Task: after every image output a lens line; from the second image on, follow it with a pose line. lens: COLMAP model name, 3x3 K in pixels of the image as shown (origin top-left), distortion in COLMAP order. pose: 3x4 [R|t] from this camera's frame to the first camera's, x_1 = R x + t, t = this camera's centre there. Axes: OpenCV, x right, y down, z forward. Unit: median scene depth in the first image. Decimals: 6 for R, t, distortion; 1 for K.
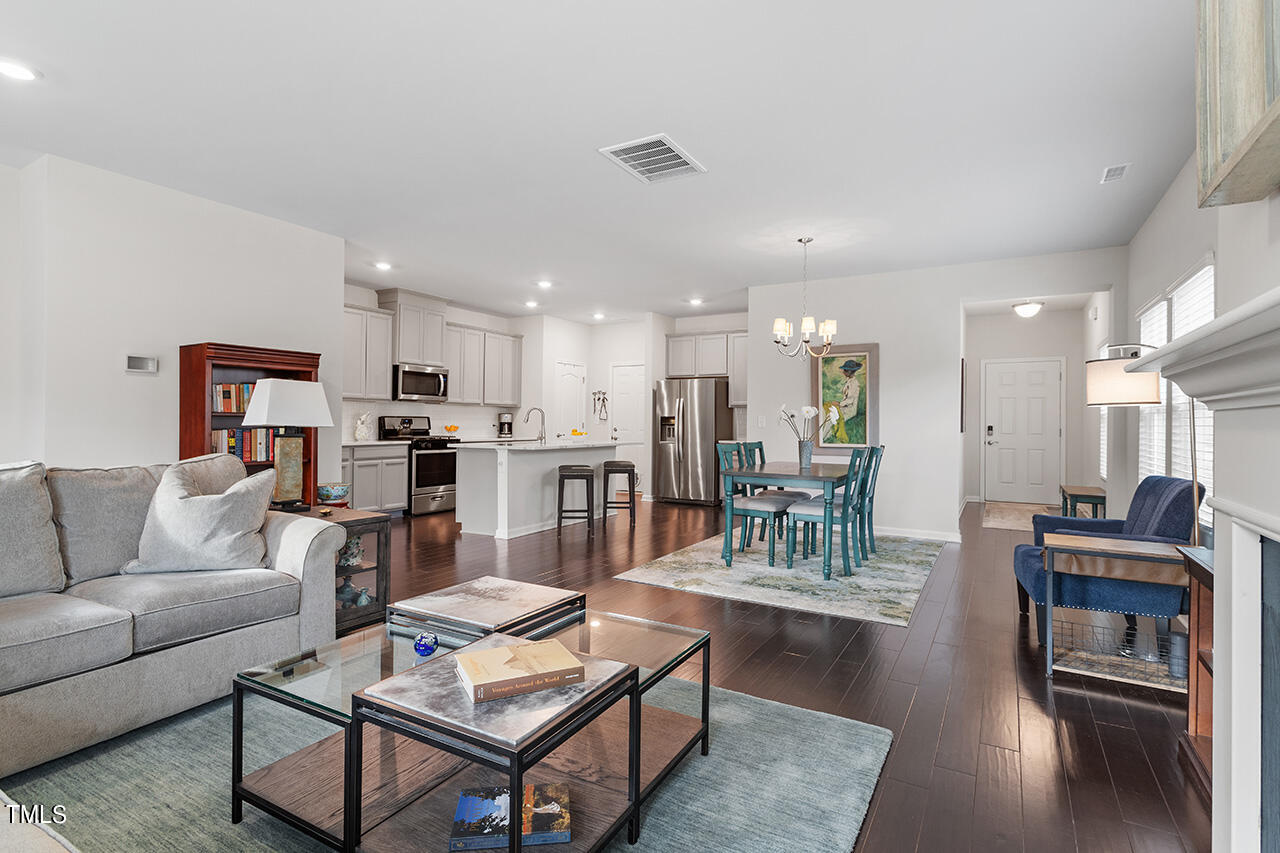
lens RADIAL K [[623.8, 0, 634.2], [0, 623.8, 417.7], [0, 0, 1]] dist [0.001513, 0.000313]
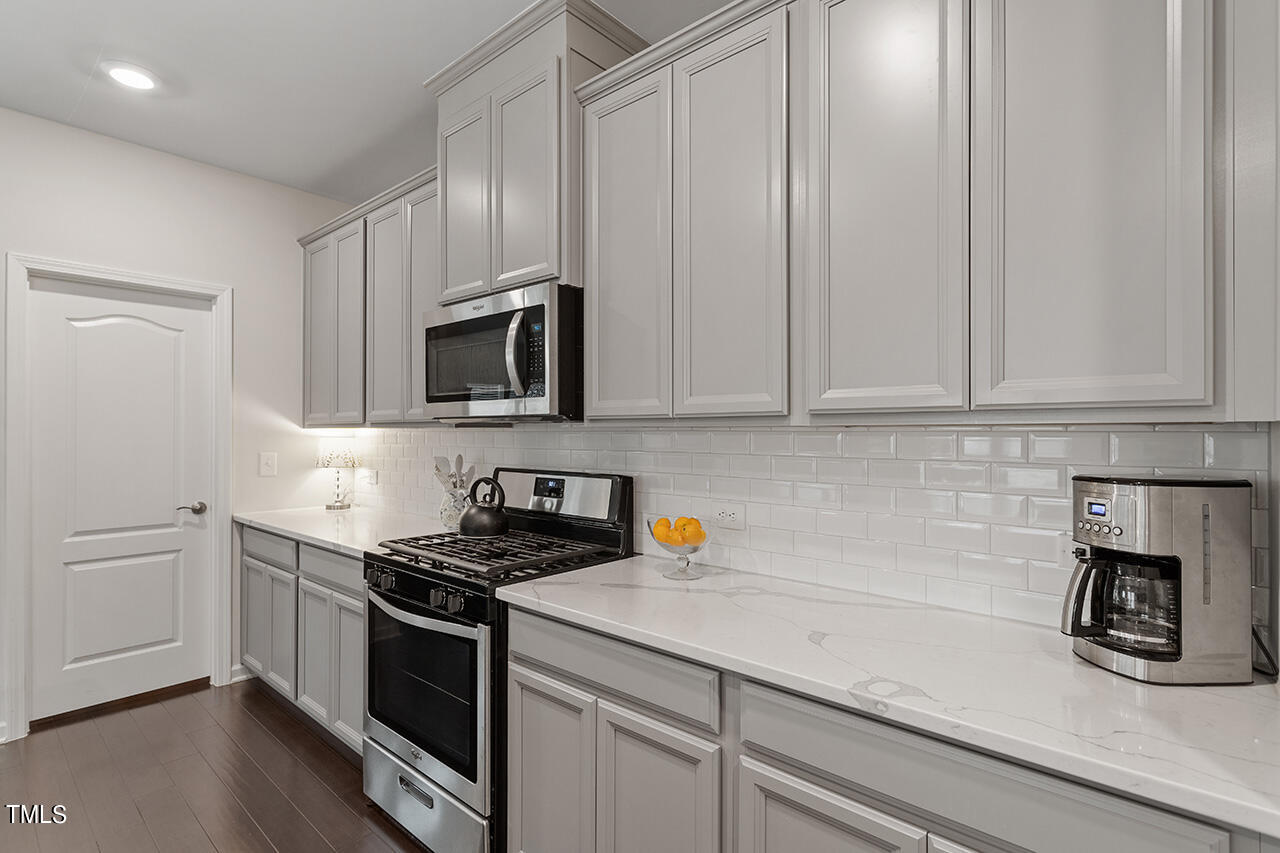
lens RADIAL K [[621.4, 0, 617.7], [0, 621.4, 429.4], [0, 0, 1]] dist [-0.000330, 0.000016]
pose [[-0.215851, -0.012573, -0.976345, -0.073794], [0.006088, 0.999880, -0.014222, -0.017341], [0.976407, -0.009014, -0.215748, 1.077357]]
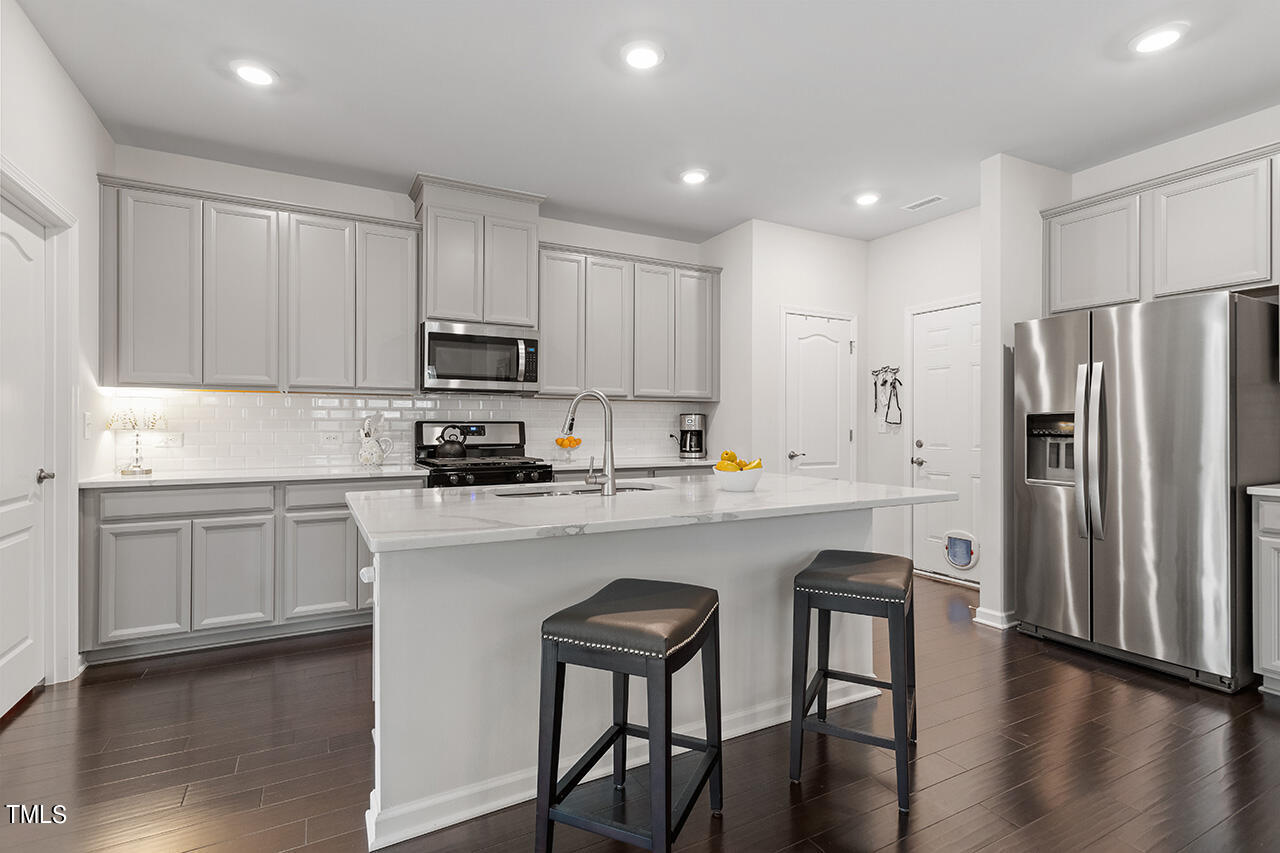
lens RADIAL K [[605.6, 0, 635.3], [0, 605.6, 423.1], [0, 0, 1]] dist [0.001267, 0.000979]
pose [[0.853746, -0.009826, -0.520596, 0.033212], [0.009880, 0.999948, -0.002672, 0.002429], [0.520595, -0.002862, 0.853799, 0.610447]]
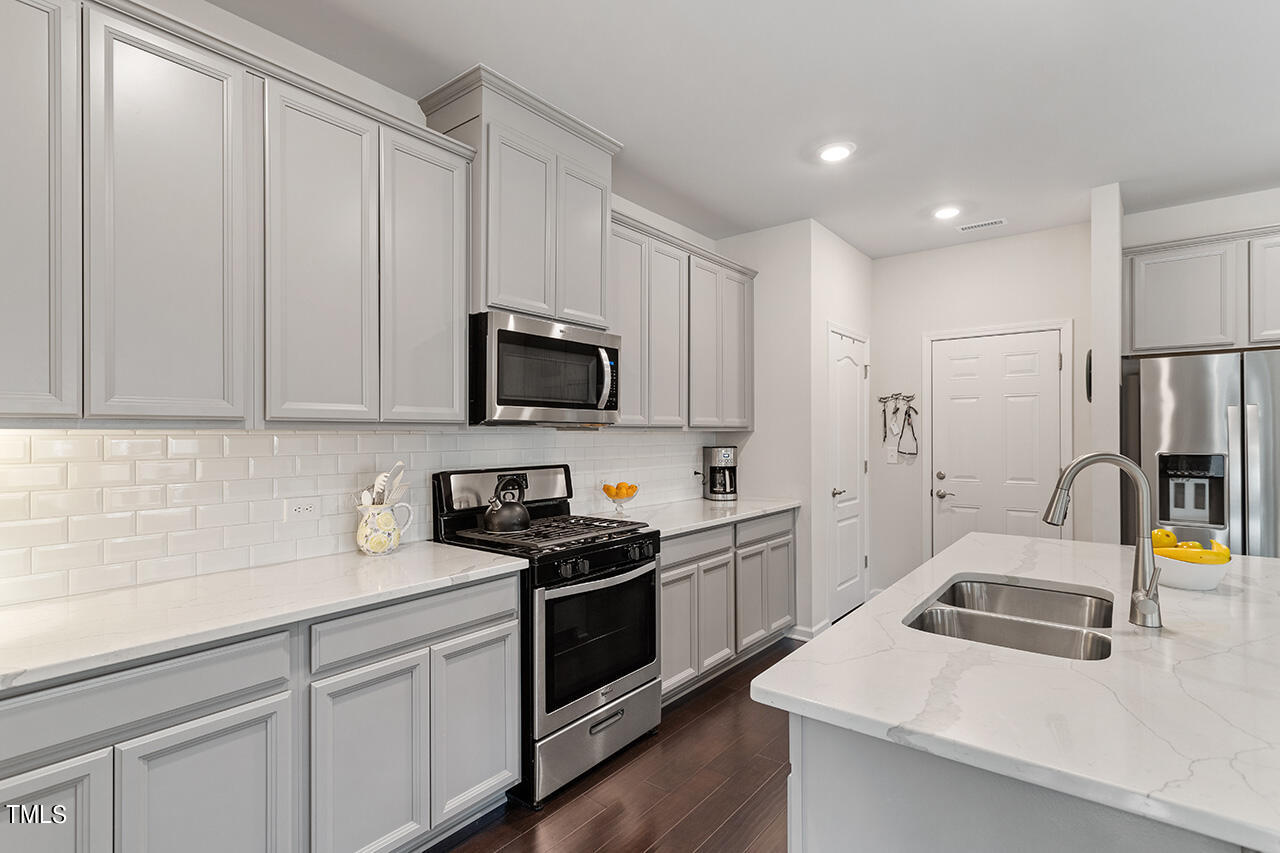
lens RADIAL K [[614.3, 0, 636.5], [0, 614.3, 436.7], [0, 0, 1]] dist [0.002070, 0.001220]
pose [[0.990541, -0.010427, -0.136819, -0.240654], [0.011950, 0.999875, 0.010316, -0.022197], [0.136695, -0.011853, 0.990542, 0.648640]]
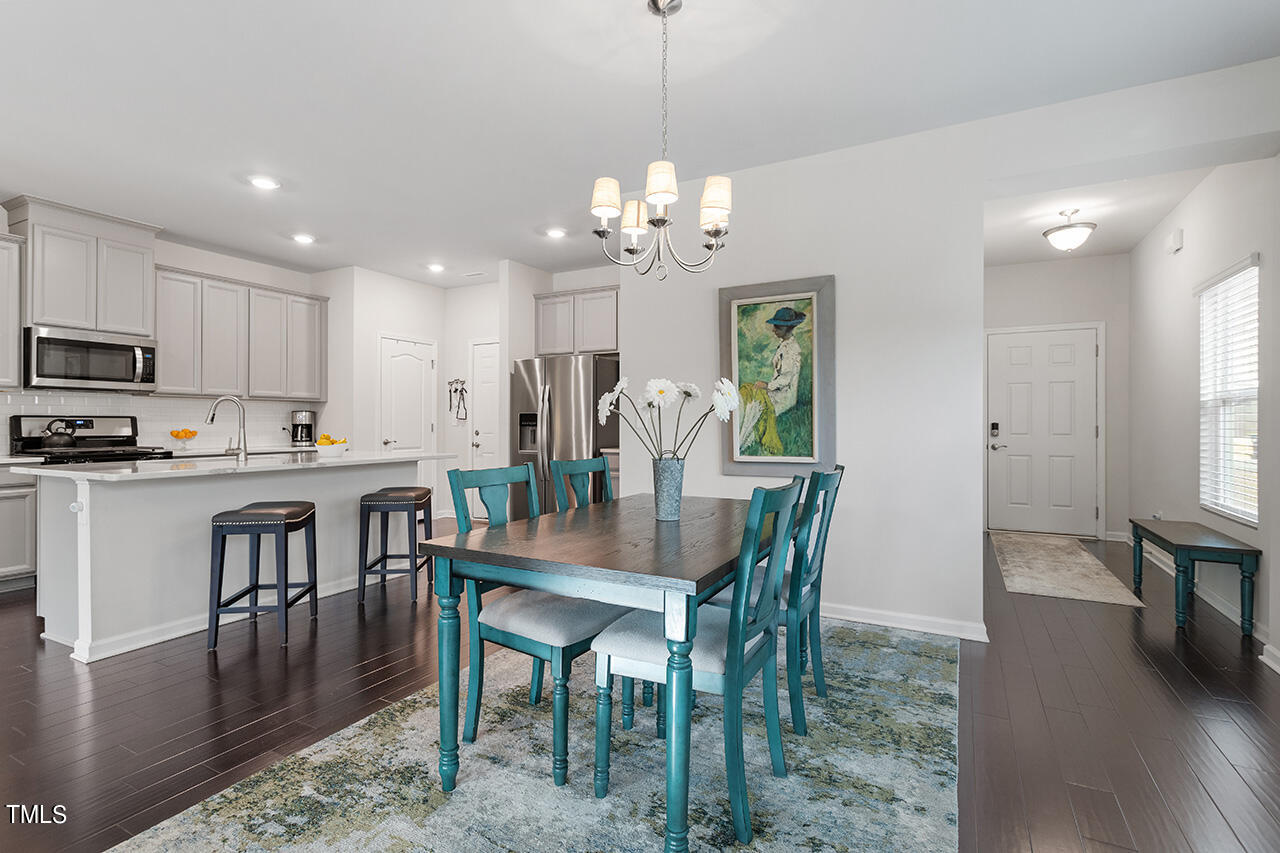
lens RADIAL K [[605.6, 0, 635.3], [0, 605.6, 423.1], [0, 0, 1]] dist [0.001267, 0.000979]
pose [[0.999063, -0.008921, 0.042357, 0.153250], [0.008630, 0.999938, 0.007040, 0.005699], [-0.042417, -0.006667, 0.999078, 0.375239]]
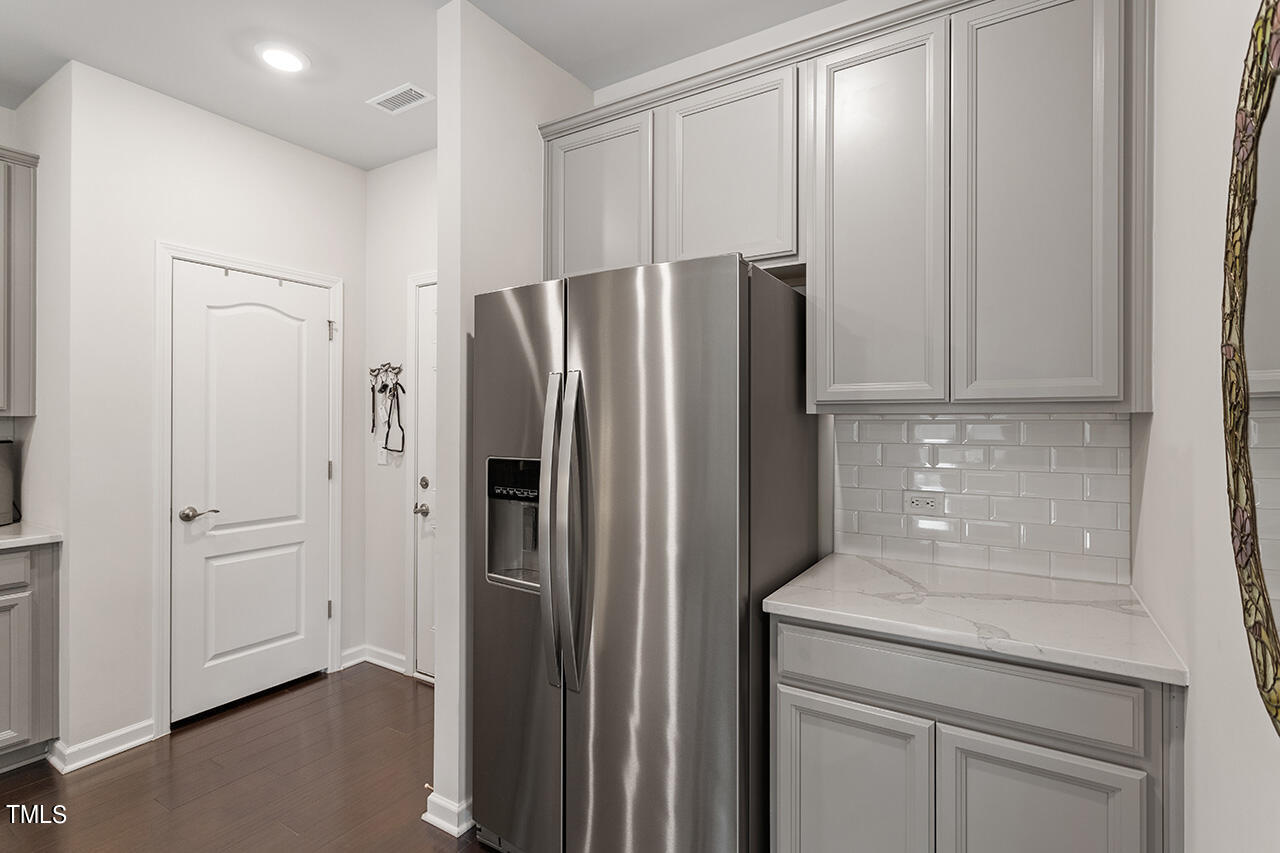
lens RADIAL K [[609.8, 0, 643.0], [0, 609.8, 420.0], [0, 0, 1]] dist [0.001607, 0.000358]
pose [[0.999805, -0.007620, -0.018195, 0.109737], [0.007712, 0.999958, 0.004984, -0.017422], [0.018157, -0.005123, 0.999822, 0.868530]]
